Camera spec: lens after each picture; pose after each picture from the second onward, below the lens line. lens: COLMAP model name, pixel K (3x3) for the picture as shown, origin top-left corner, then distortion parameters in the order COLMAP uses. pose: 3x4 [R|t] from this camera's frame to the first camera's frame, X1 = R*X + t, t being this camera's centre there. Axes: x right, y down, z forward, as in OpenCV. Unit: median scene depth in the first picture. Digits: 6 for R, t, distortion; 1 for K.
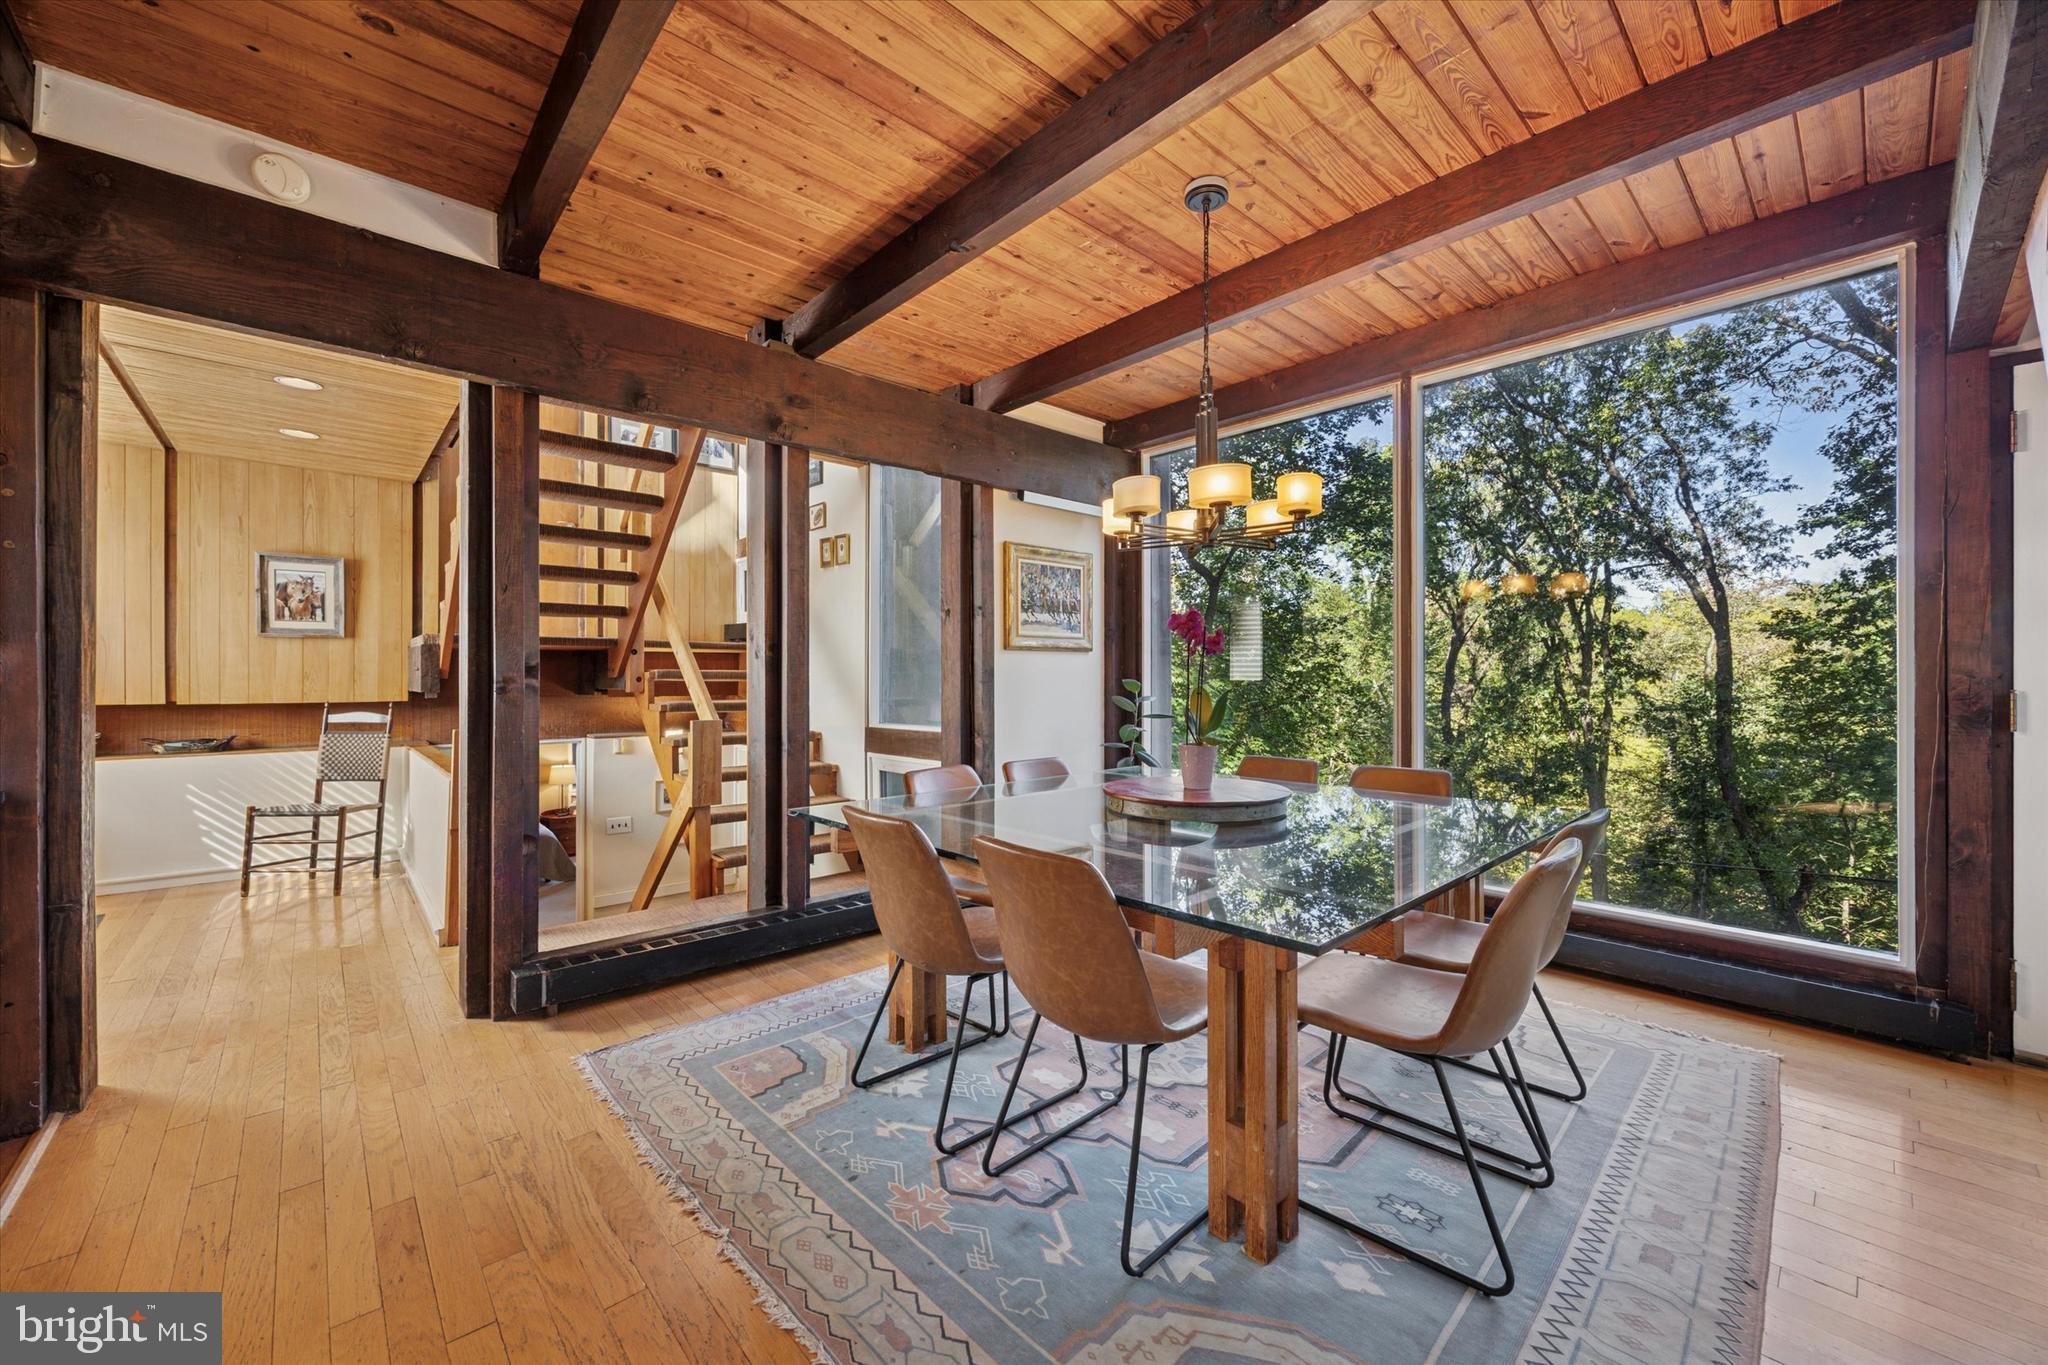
lens RADIAL K [[788.0, 0, 1038.0], [0, 788.0, 677.5], [0, 0, 1]] dist [-0.000522, -0.000441]
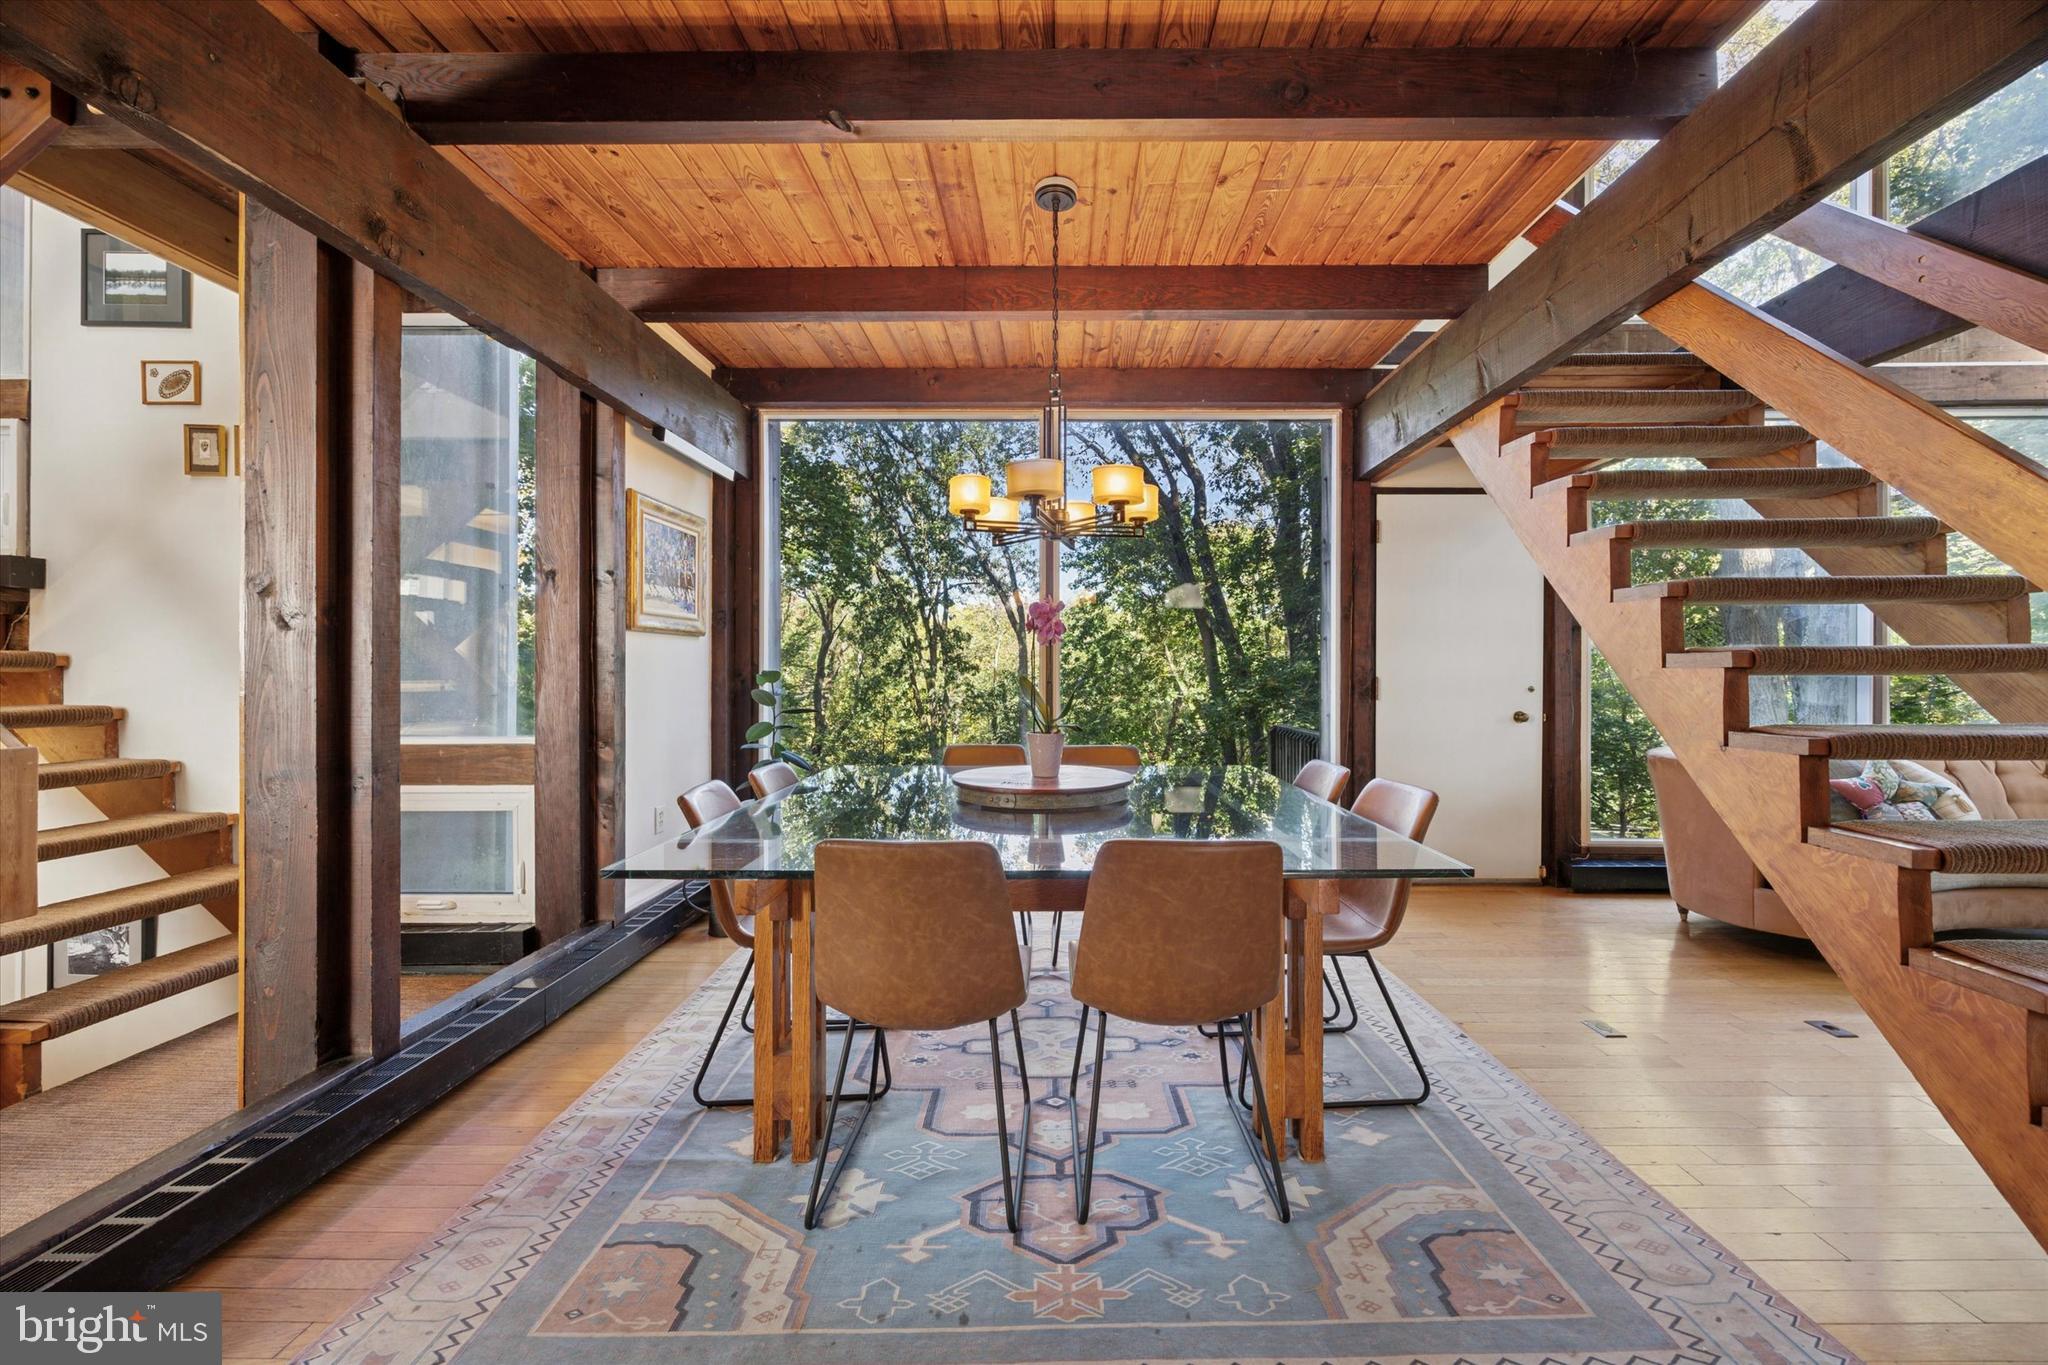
lens RADIAL K [[788.0, 0, 1040.3], [0, 788.0, 671.7], [0, 0, 1]] dist [-0.000522, -0.000441]
pose [[0.683919, 0.002350, 0.729554, -0.286874], [-0.002174, 0.999997, -0.001182, 0.004256], [-0.729554, -0.000778, 0.683922, 0.165306]]
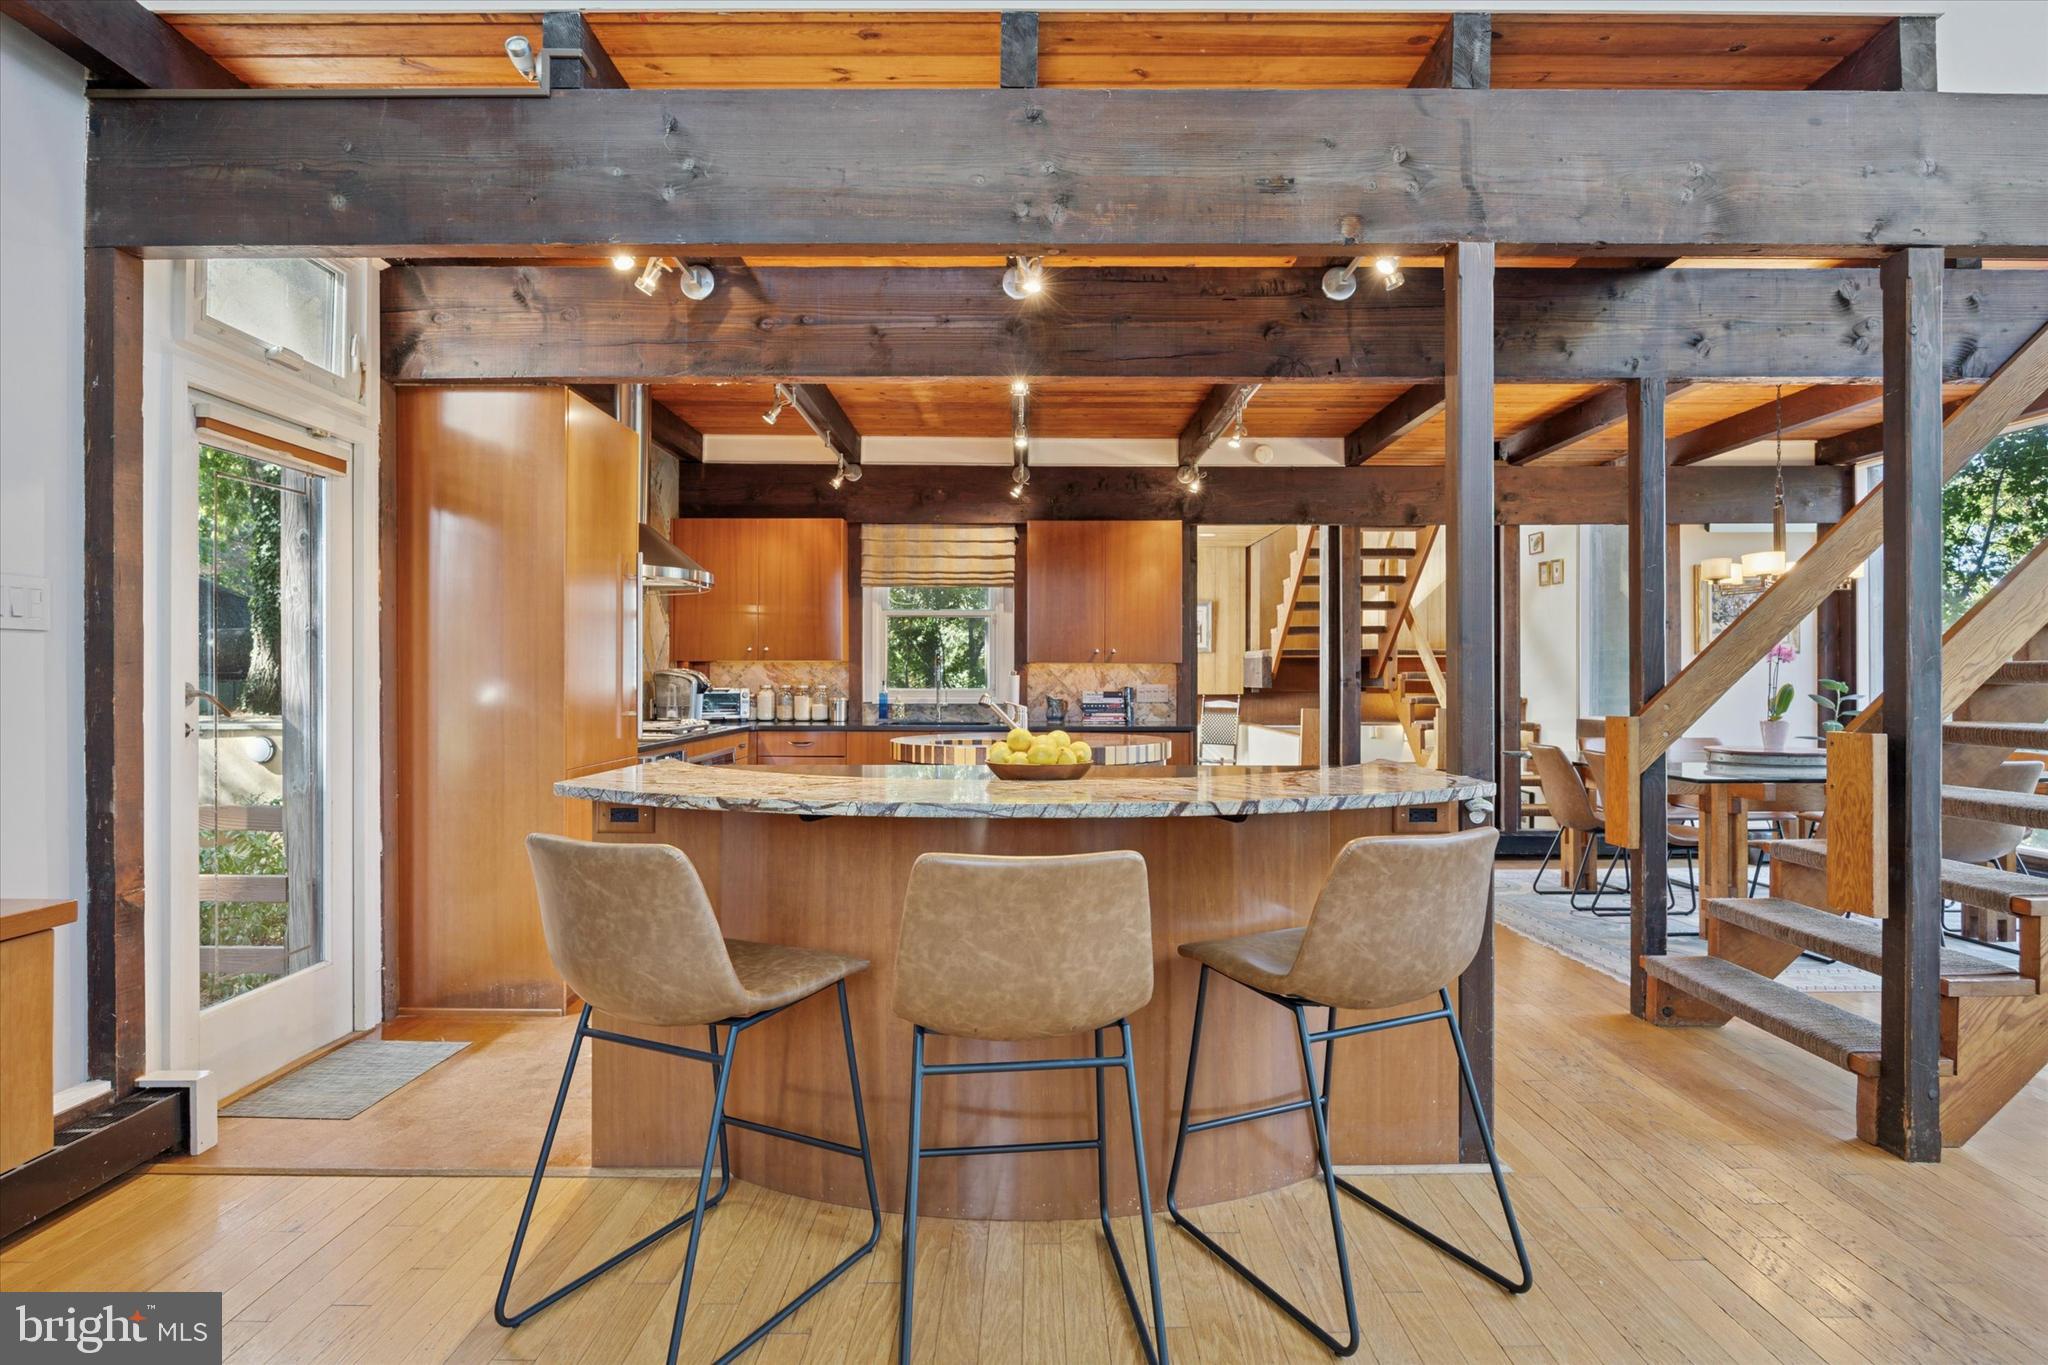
lens RADIAL K [[1048.2, 0, 1026.1], [0, 1048.2, 673.7], [0, 0, 1]] dist [0.000153, -0.000244]
pose [[0.725904, -0.004890, -0.687779, 0.271492], [0.001765, 0.999985, -0.005247, 0.000344], [0.687794, 0.002596, 0.725902, -0.742408]]
